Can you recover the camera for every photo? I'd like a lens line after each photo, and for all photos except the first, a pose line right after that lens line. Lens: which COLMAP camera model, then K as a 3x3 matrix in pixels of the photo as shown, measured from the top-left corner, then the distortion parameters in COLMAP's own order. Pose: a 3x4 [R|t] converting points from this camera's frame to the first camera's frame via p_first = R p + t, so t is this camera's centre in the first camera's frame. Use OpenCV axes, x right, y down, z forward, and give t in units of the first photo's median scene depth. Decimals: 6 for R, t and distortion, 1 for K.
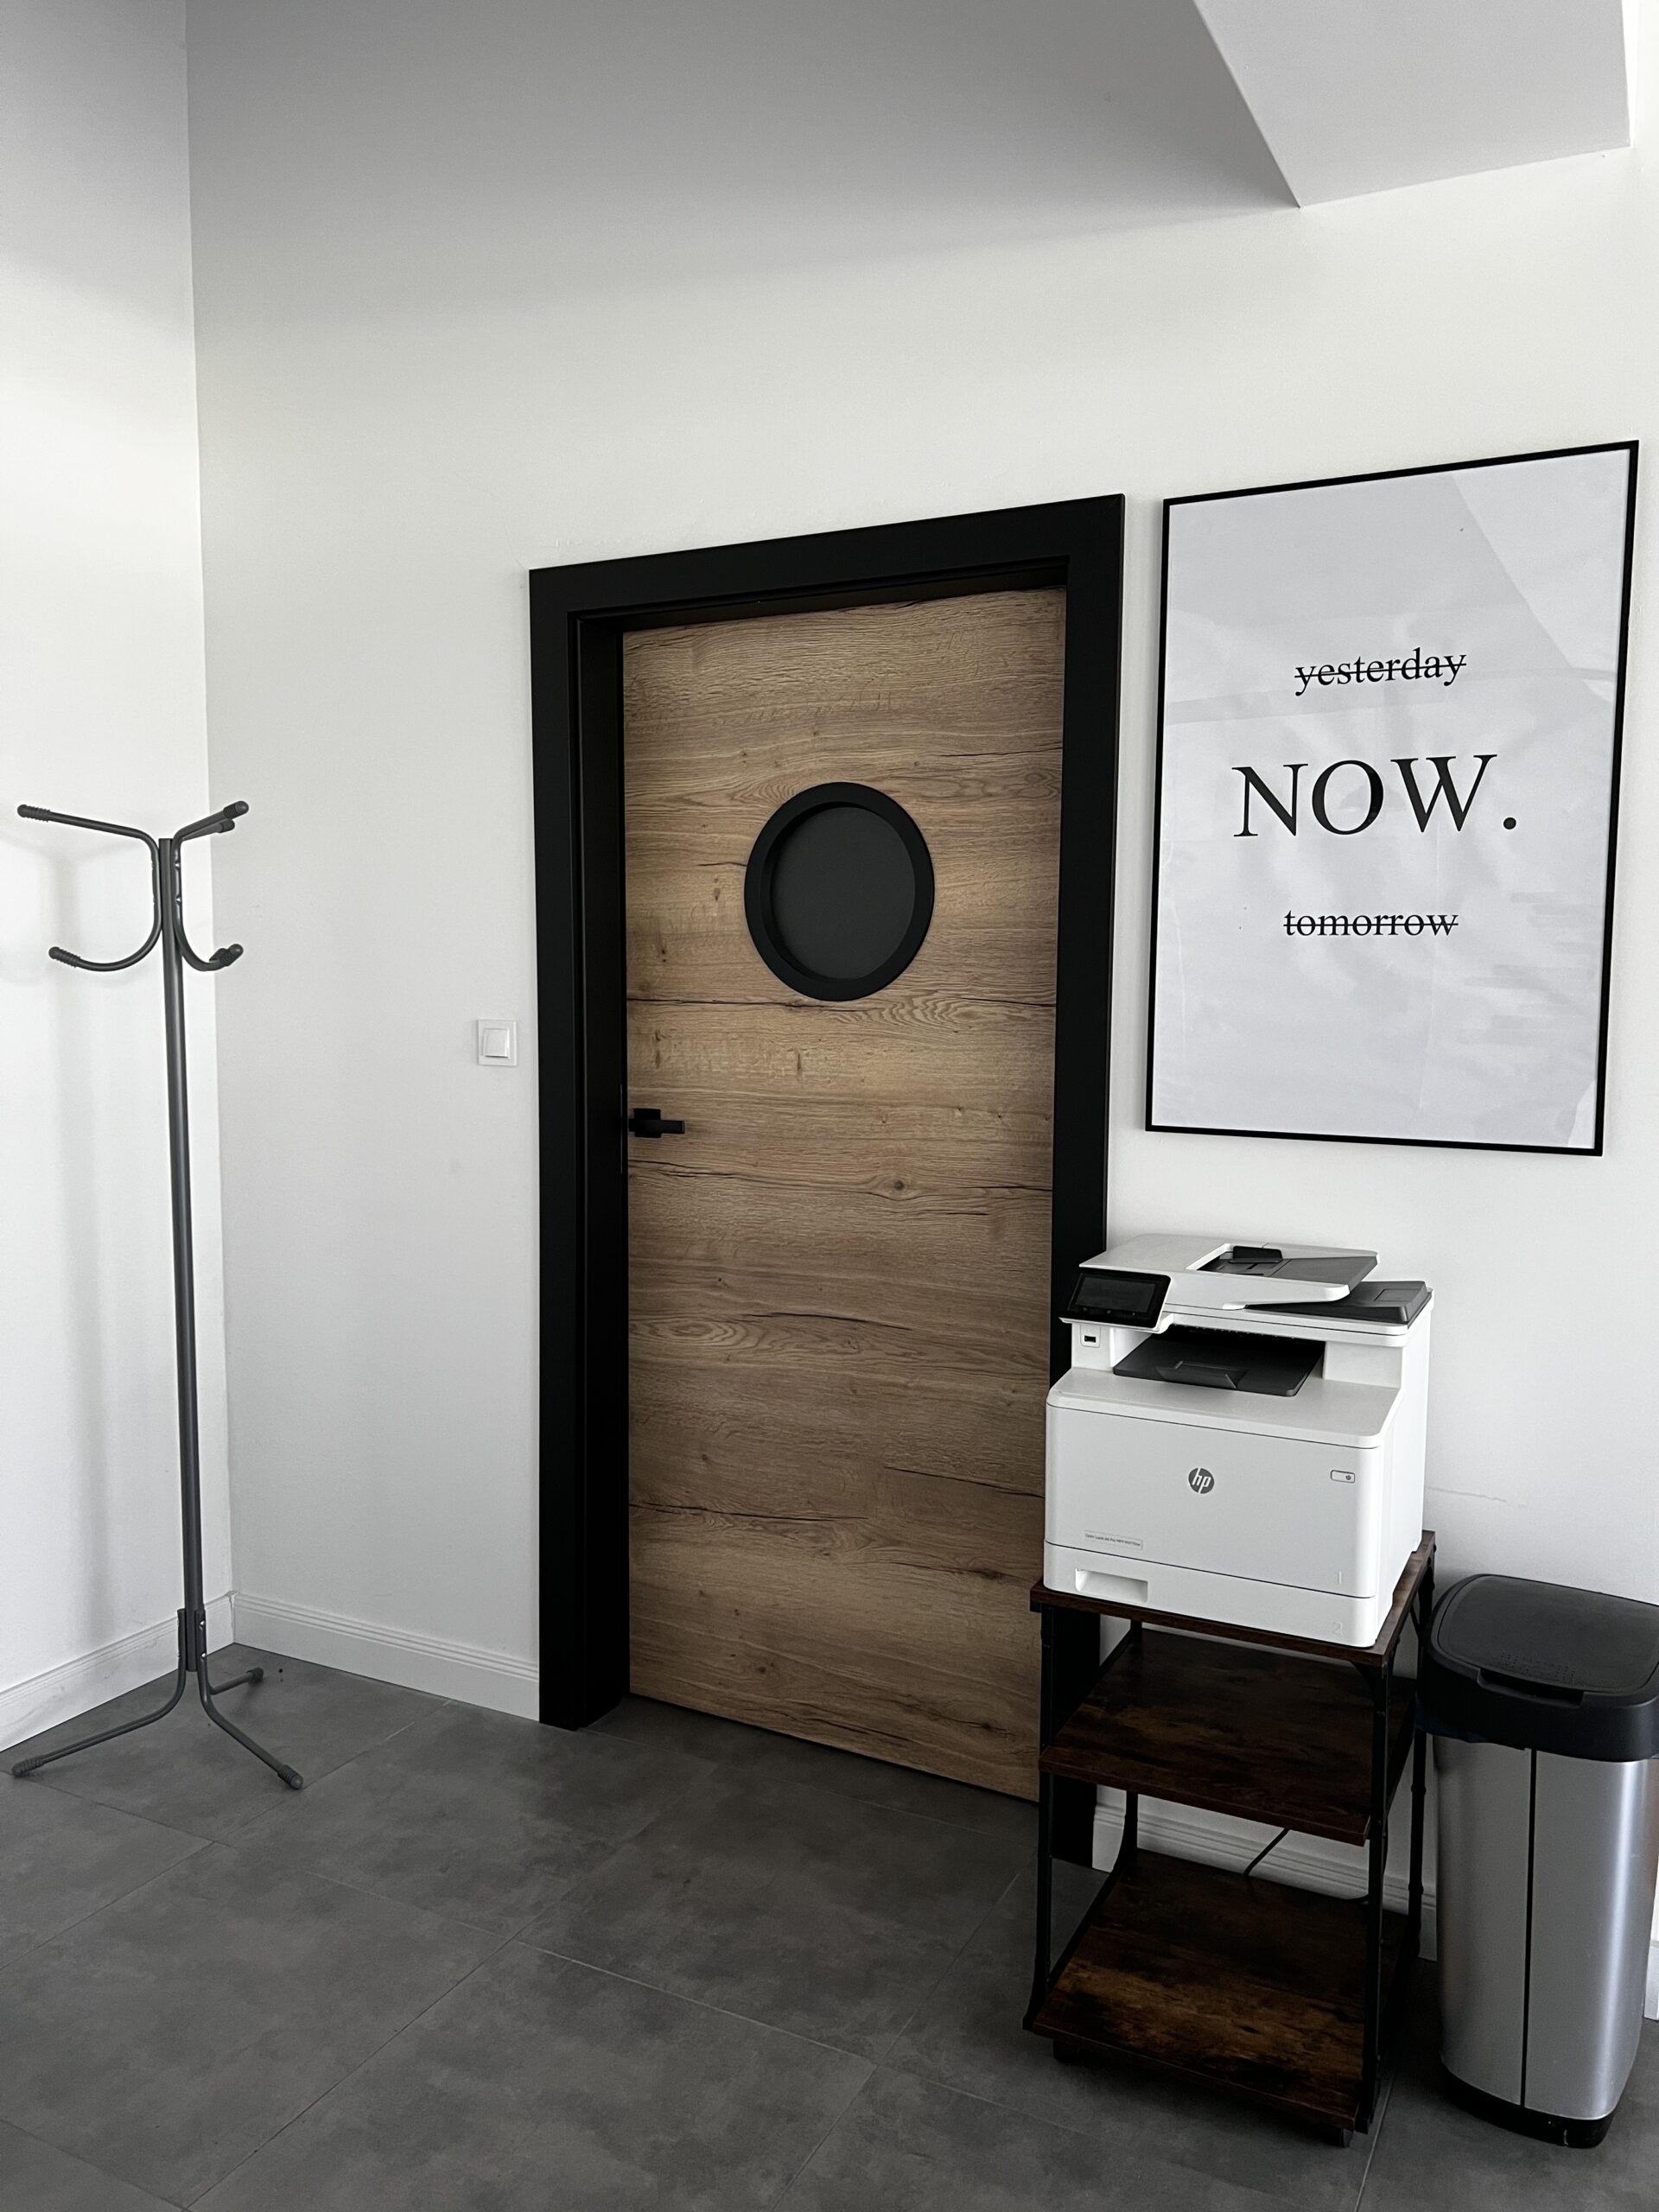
lens RADIAL K [[1675.7, 0, 828.7], [0, 1675.7, 1106.5], [0, 0, 1]] dist [0.024816, -0.001553]
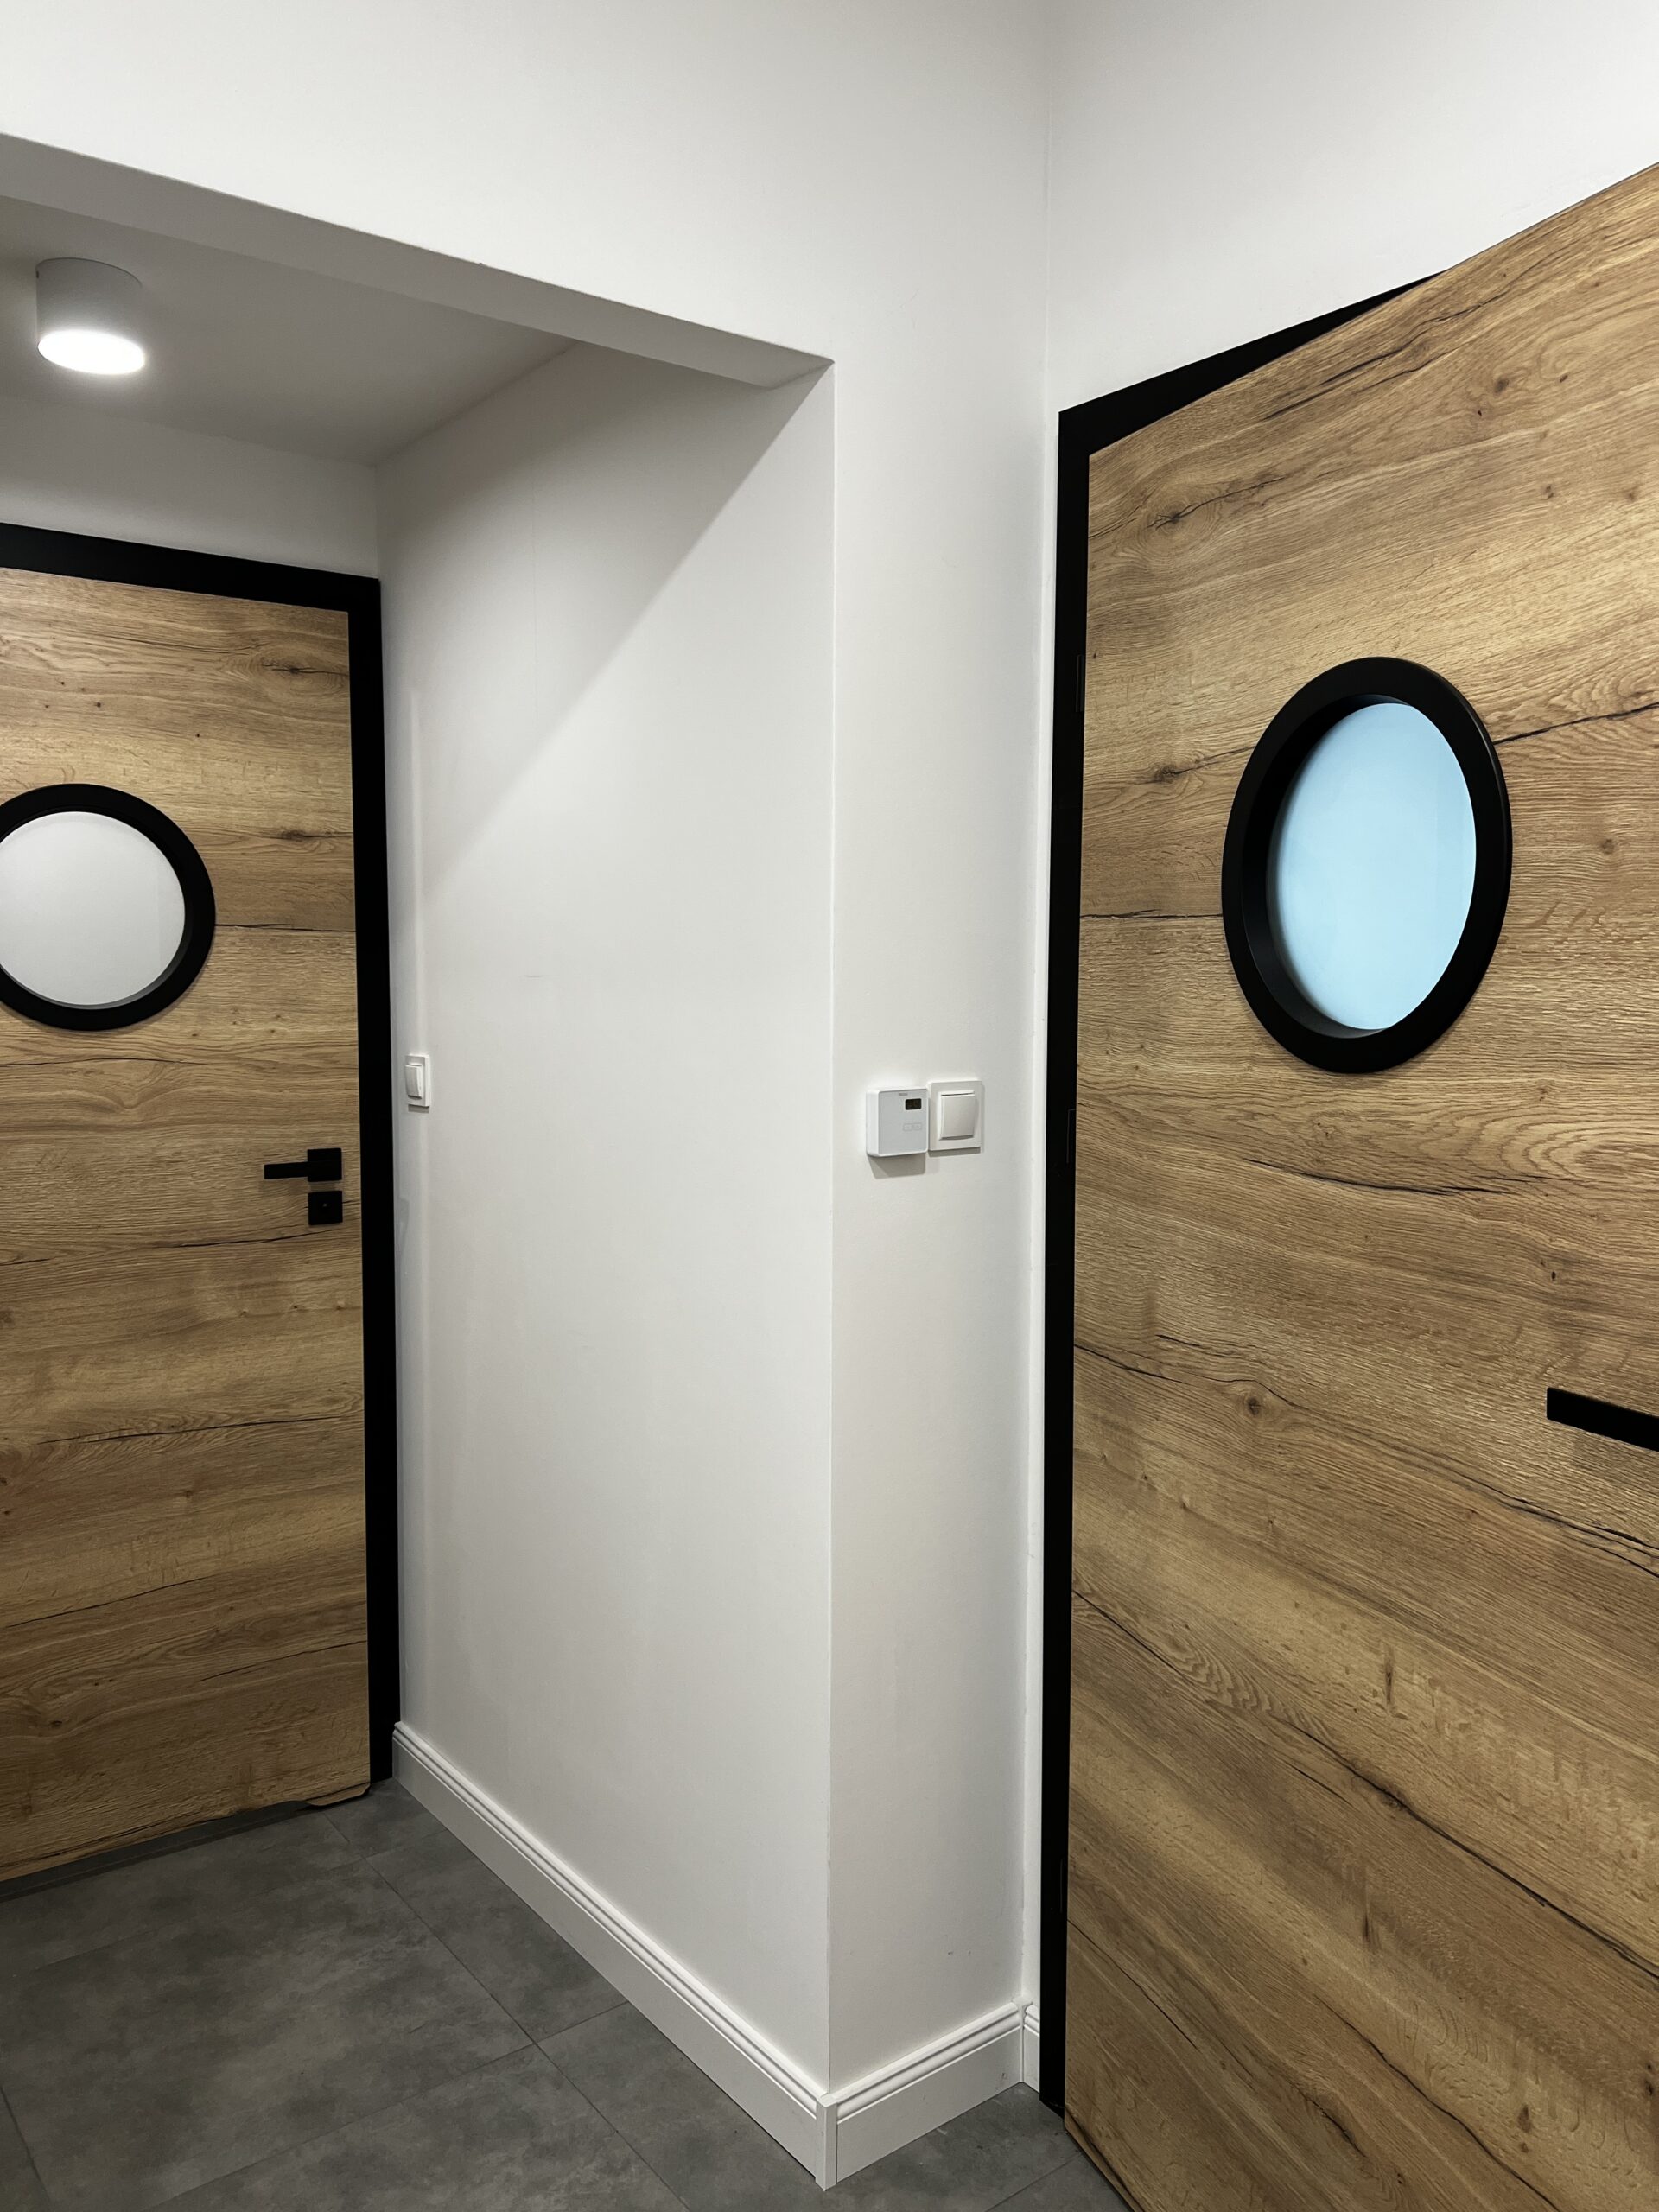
lens RADIAL K [[1675.7, 0, 829.1], [0, 1675.7, 1101.9], [0, 0, 1]] dist [0.024816, -0.001553]
pose [[0.108301, -0.071780, 0.991523, -0.529320], [-0.059653, -0.996062, -0.065593, 0.193666], [0.992327, -0.052044, -0.112157, 0.892565]]
